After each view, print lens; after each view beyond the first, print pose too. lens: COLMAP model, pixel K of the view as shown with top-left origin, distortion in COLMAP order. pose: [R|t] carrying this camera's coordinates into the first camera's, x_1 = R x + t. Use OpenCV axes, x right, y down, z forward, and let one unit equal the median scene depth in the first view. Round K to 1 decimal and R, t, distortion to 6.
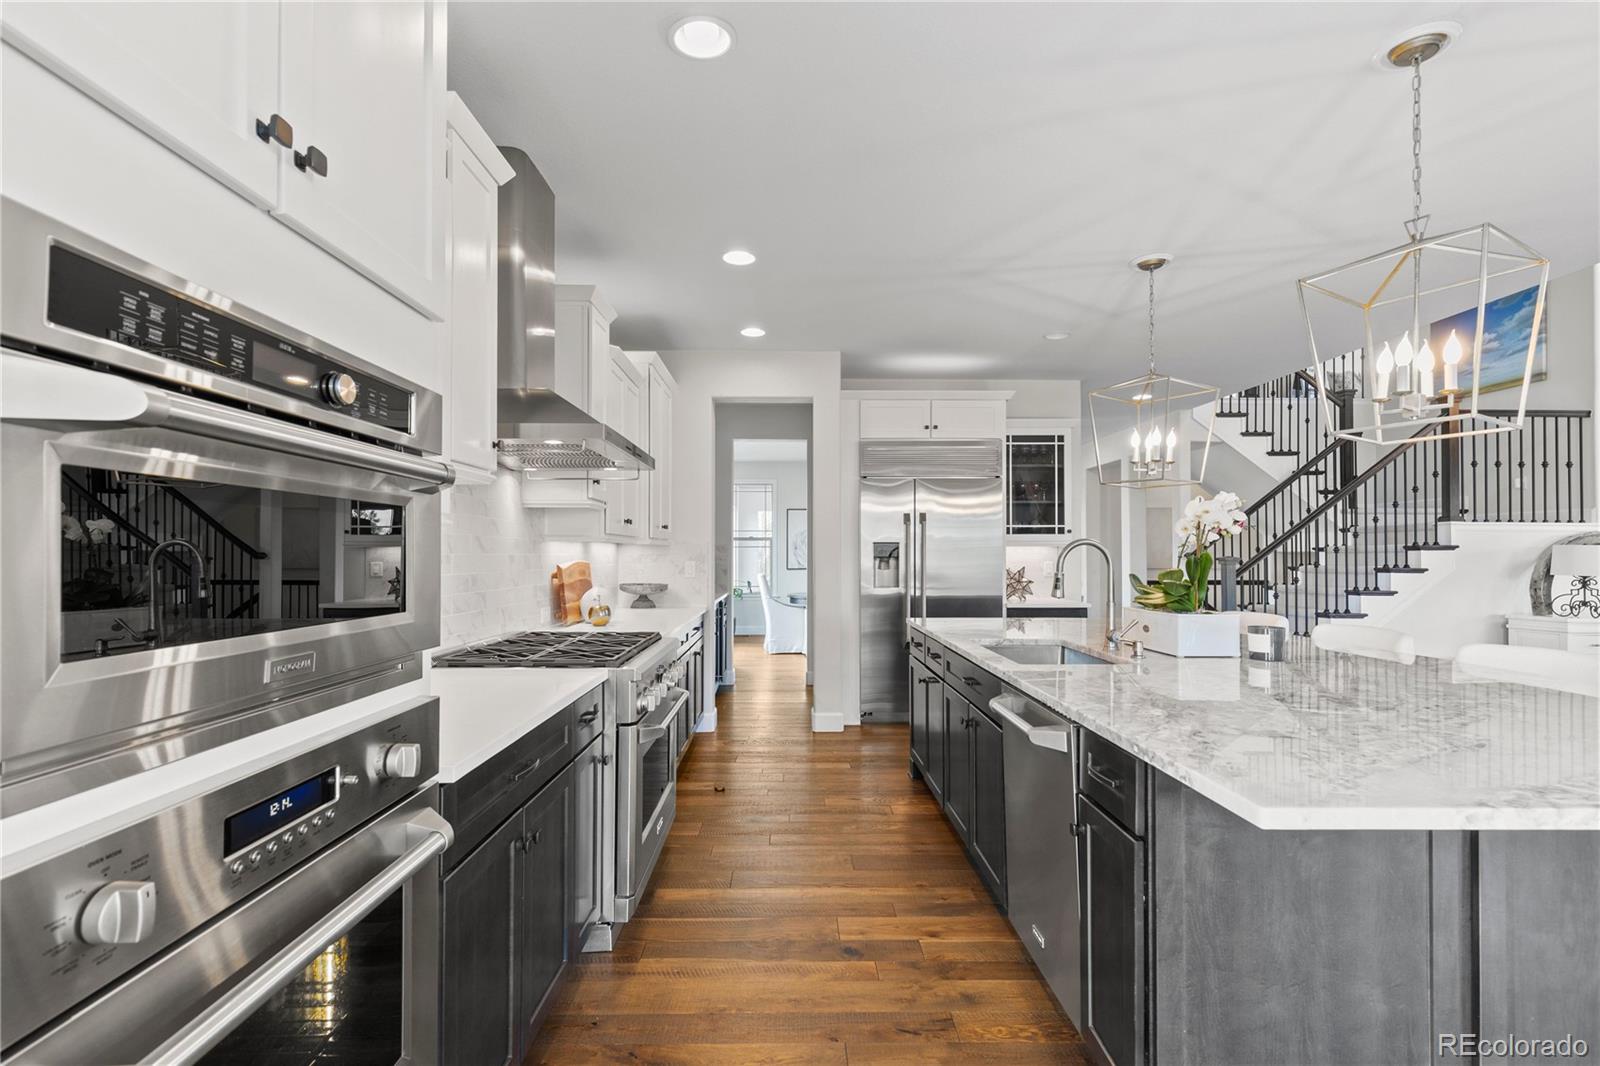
lens RADIAL K [[728.7, 0, 798.5], [0, 728.7, 545.6], [0, 0, 1]] dist [0.002658, -0.000113]
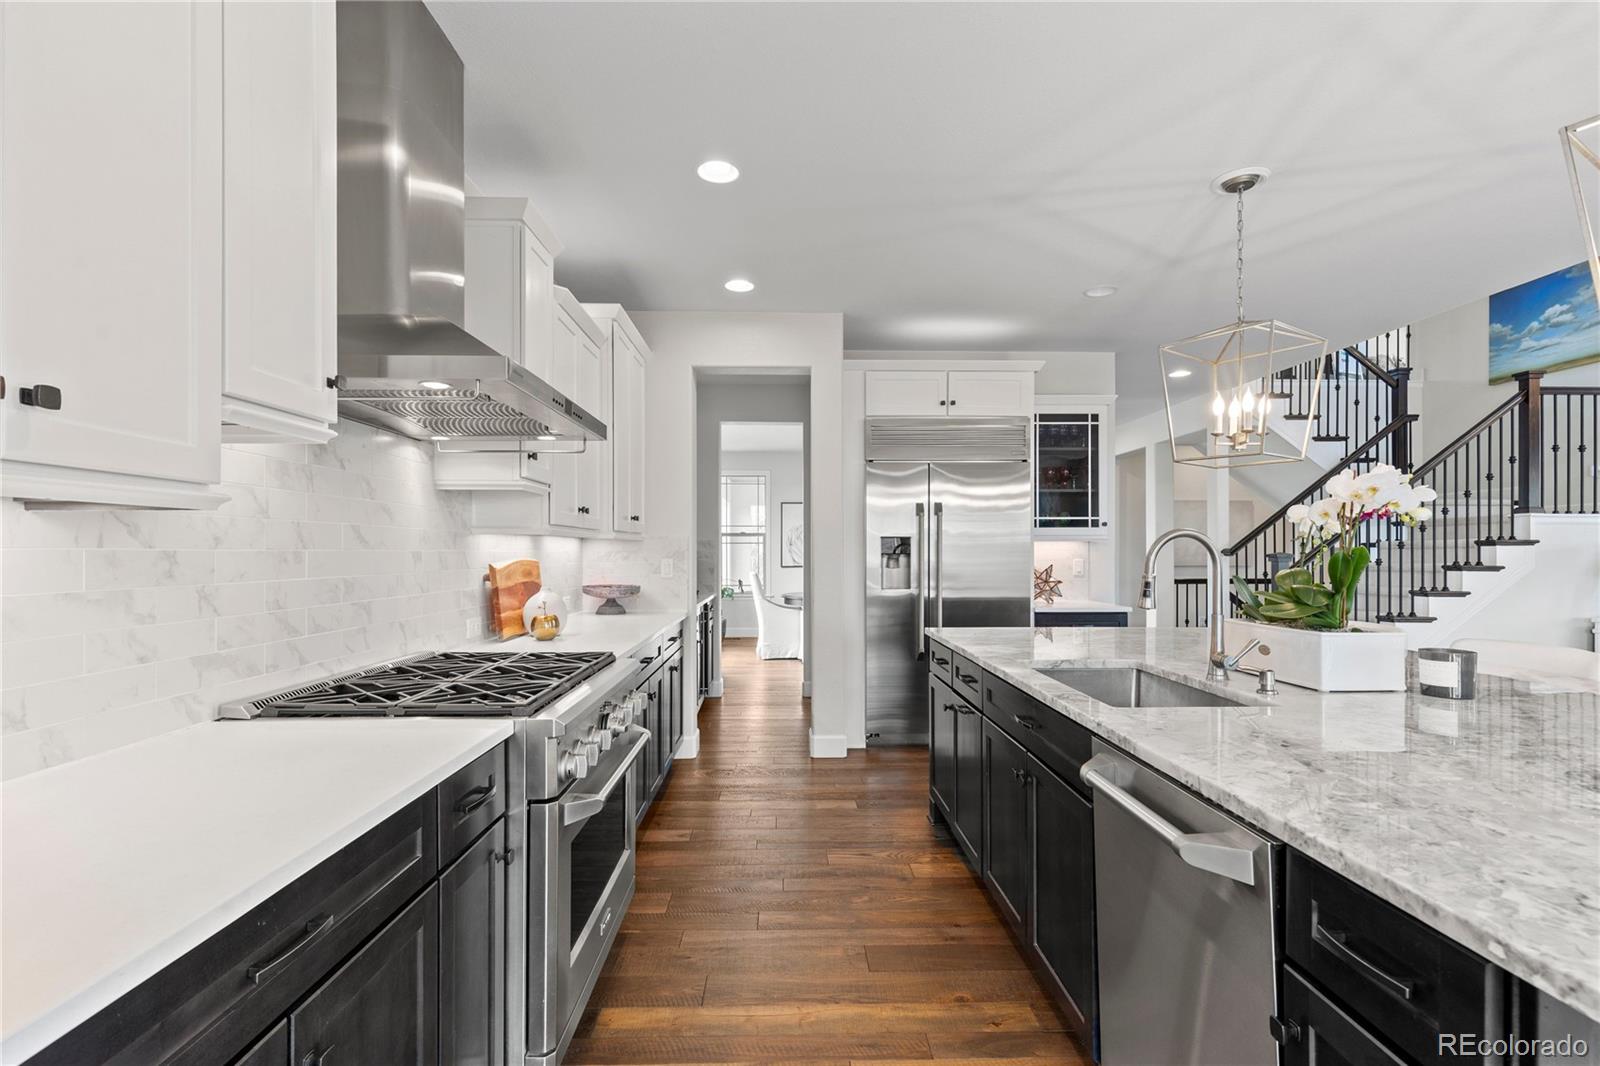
lens RADIAL K [[727.2, 0, 800.1], [0, 727.2, 549.1], [0, 0, 1]] dist [0.004504, -0.000721]
pose [[0.999957, -0.001008, 0.009221, -0.000906], [0.000927, 0.999961, 0.008818, 0.002511], [-0.009229, -0.008809, 0.999919, 0.151209]]
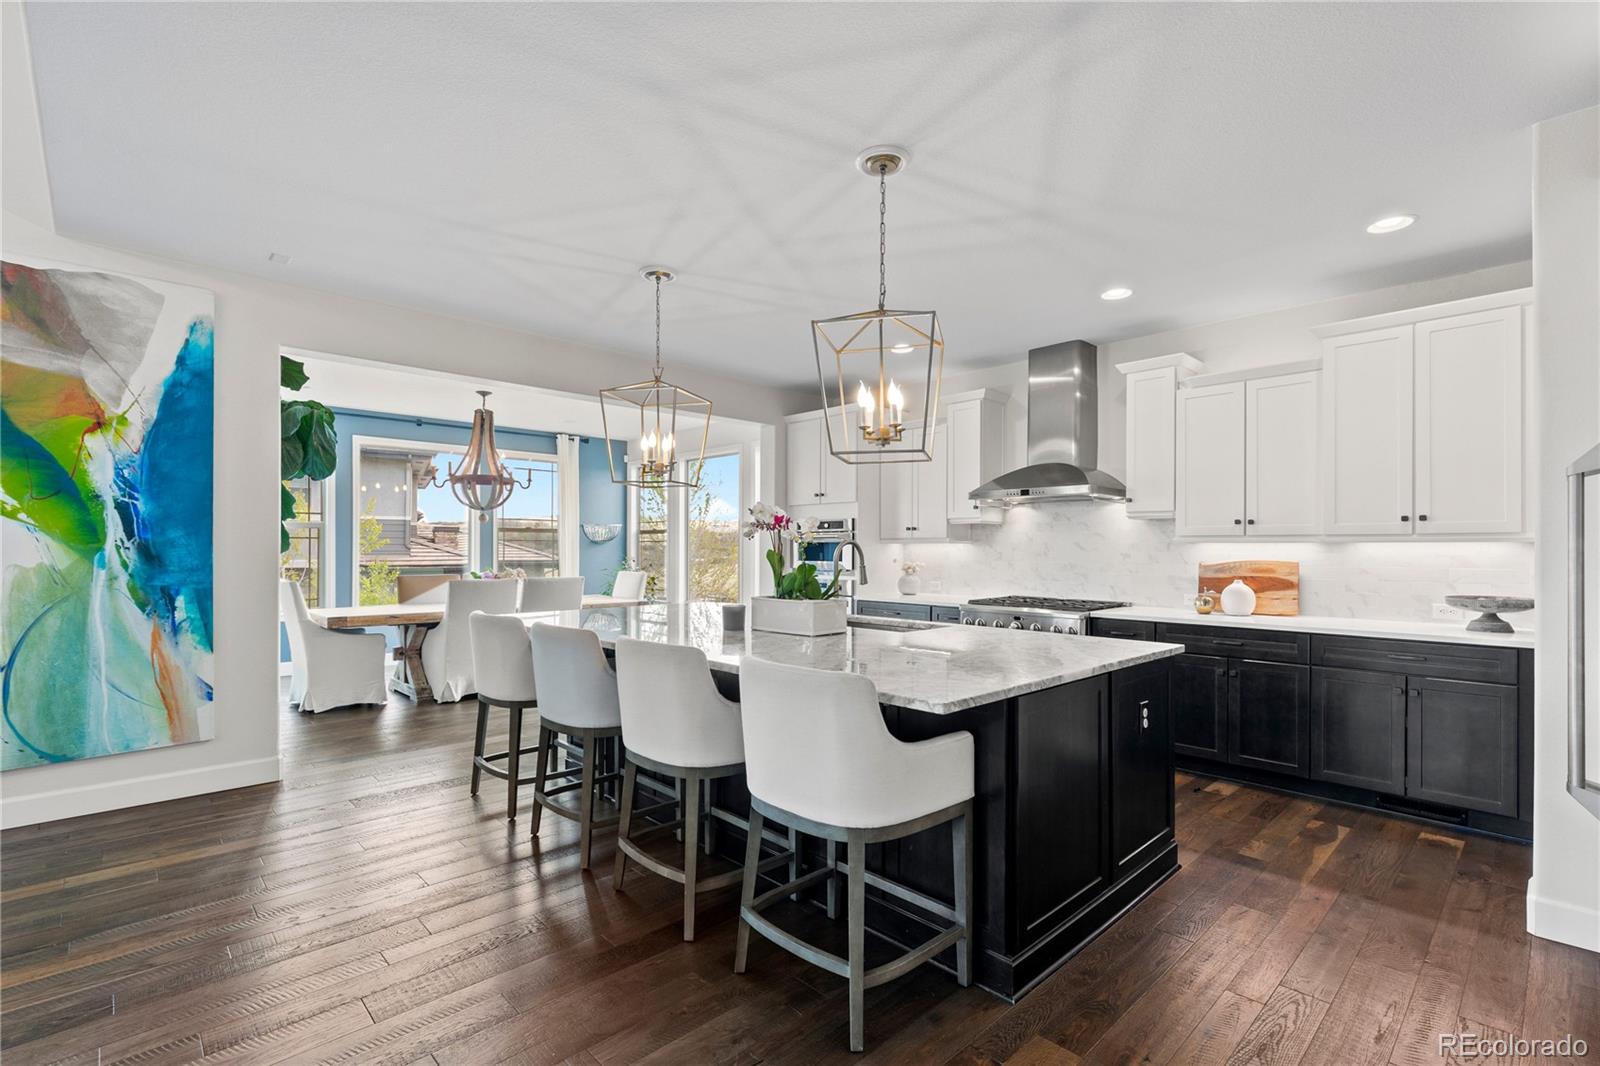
lens RADIAL K [[727.2, 0, 800.1], [0, 727.2, 549.1], [0, 0, 1]] dist [0.004504, -0.000721]
pose [[-0.734179, -0.005179, -0.678936, 0.753055], [0.002295, 0.999946, -0.010109, 0.012039], [0.678952, -0.008980, -0.734128, 1.065992]]
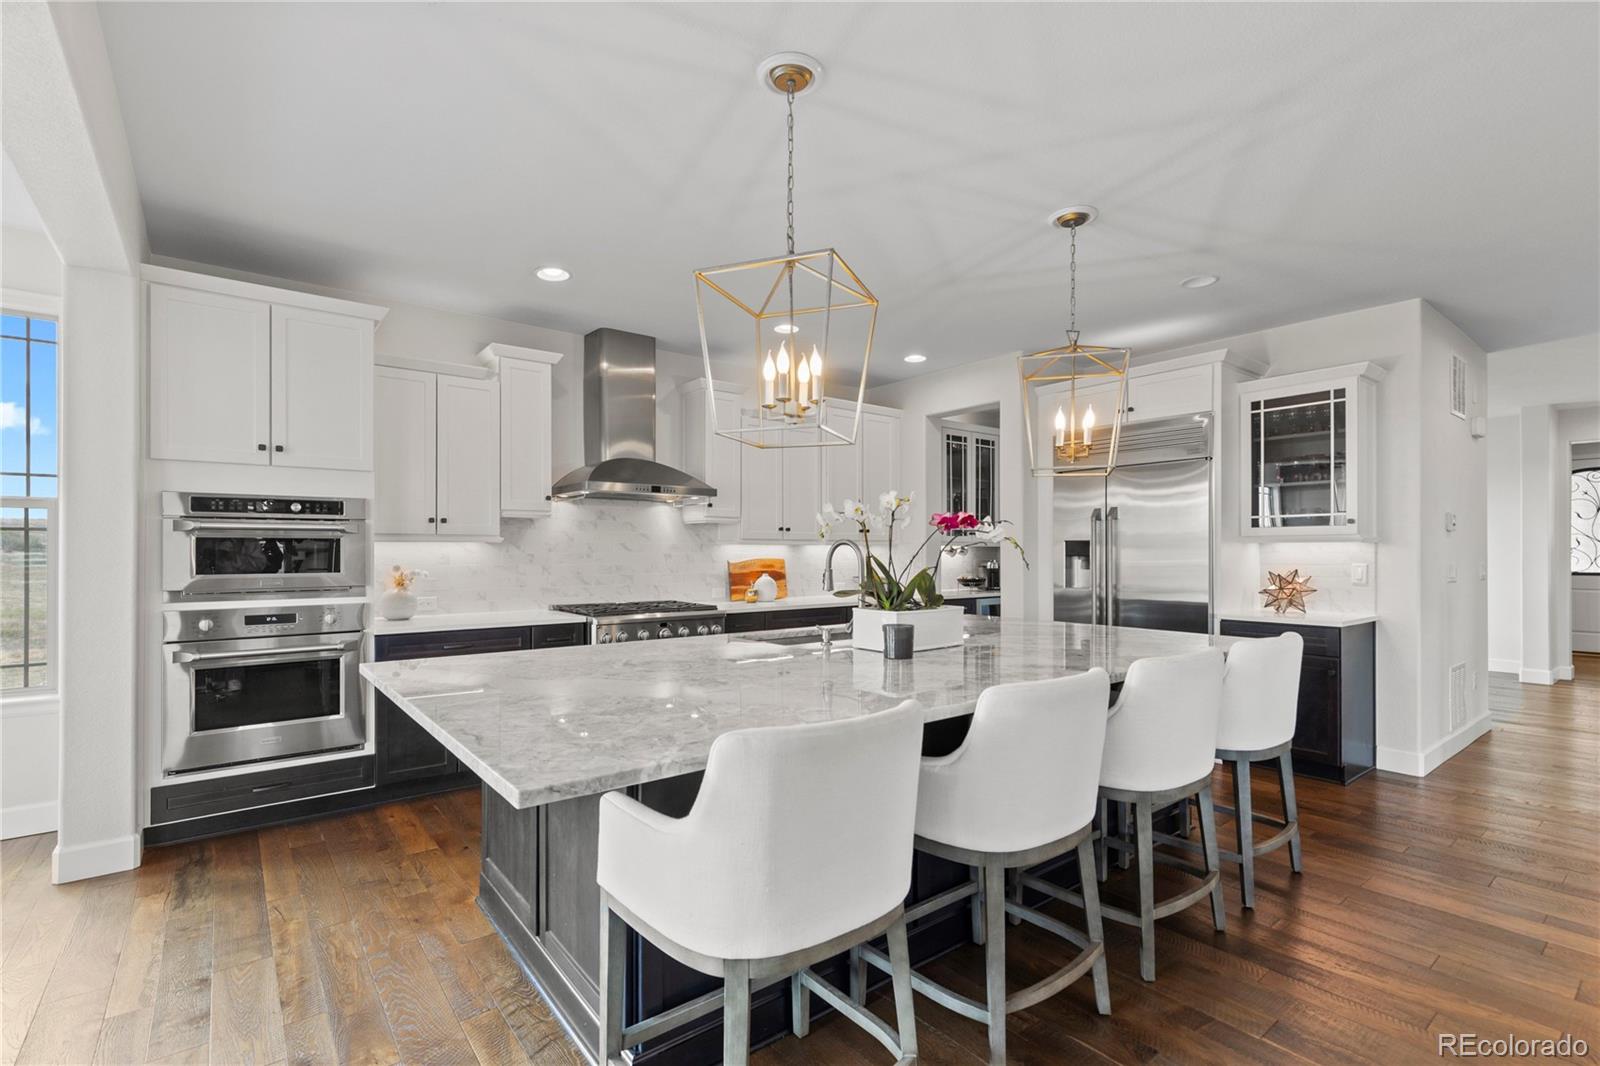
lens RADIAL K [[727.2, 0, 800.1], [0, 727.2, 549.1], [0, 0, 1]] dist [0.004504, -0.000721]
pose [[0.606499, -0.003037, -0.795079, 0.698837], [0.009706, 0.999946, 0.003583, -0.000092], [0.795025, -0.009890, 0.606496, 0.152729]]
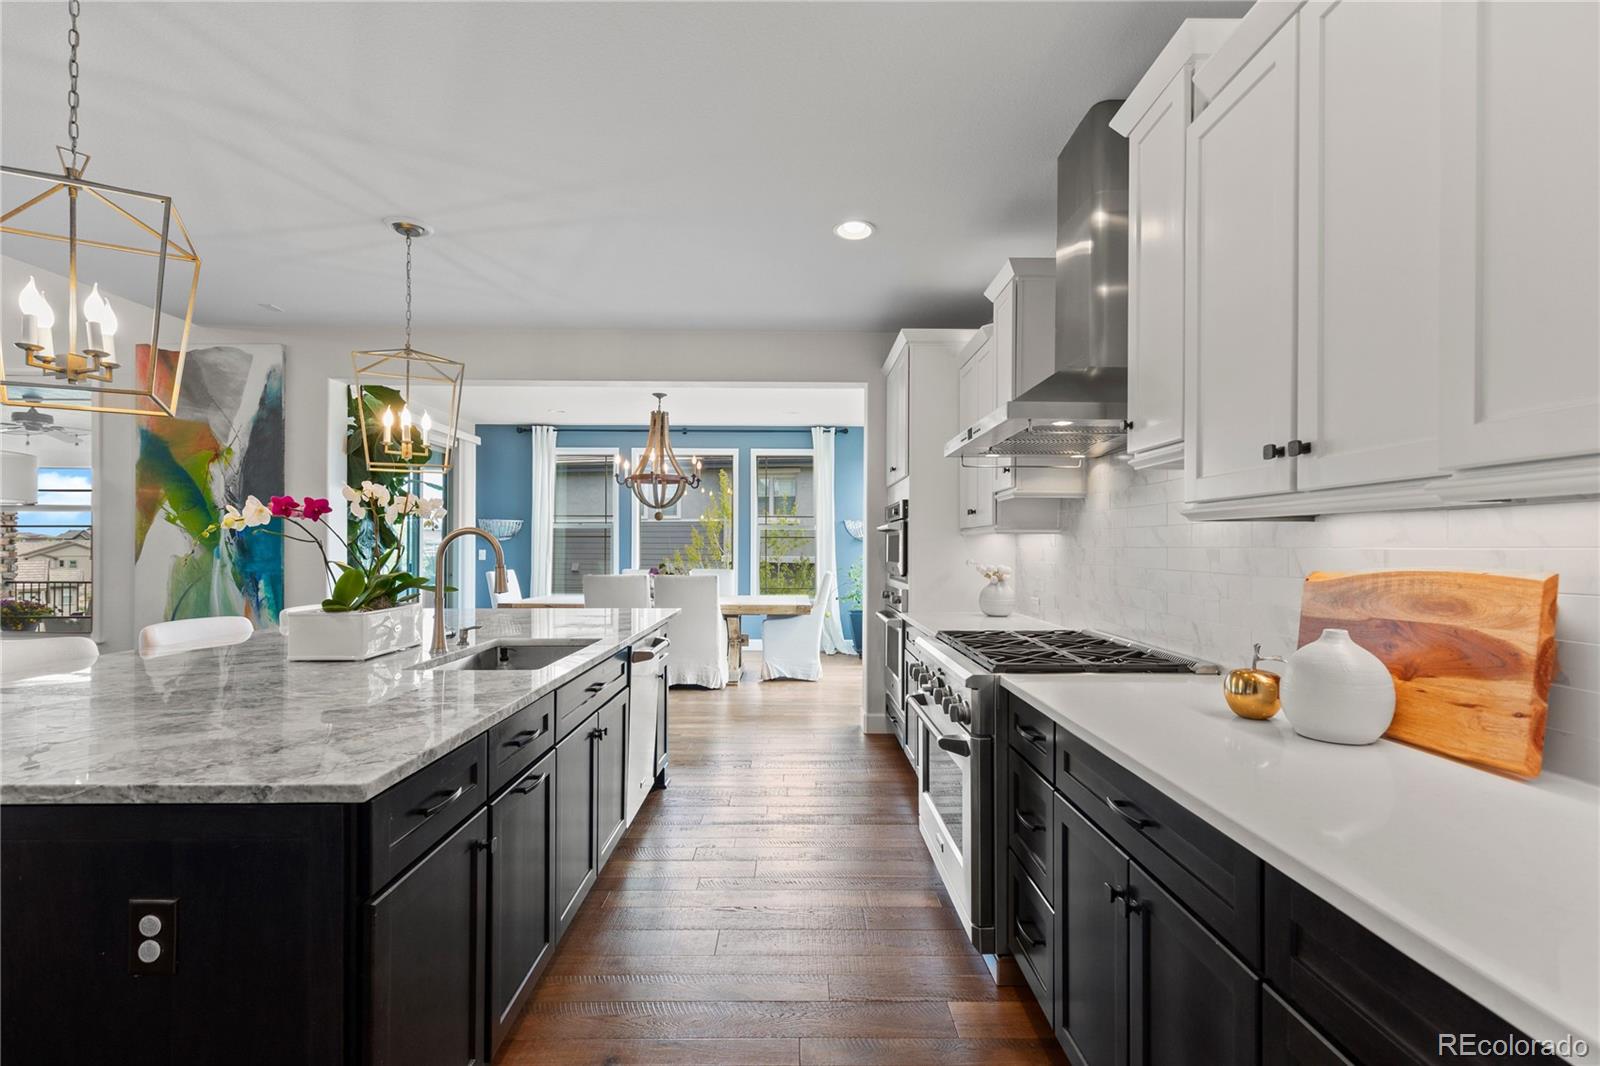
lens RADIAL K [[727.2, 0, 800.1], [0, 727.2, 549.1], [0, 0, 1]] dist [0.004504, -0.000721]
pose [[-0.999957, -0.006073, 0.007067, -0.019032], [-0.006137, 0.999939, -0.009175, 0.013672], [-0.007010, -0.009218, -0.999933, 1.066486]]
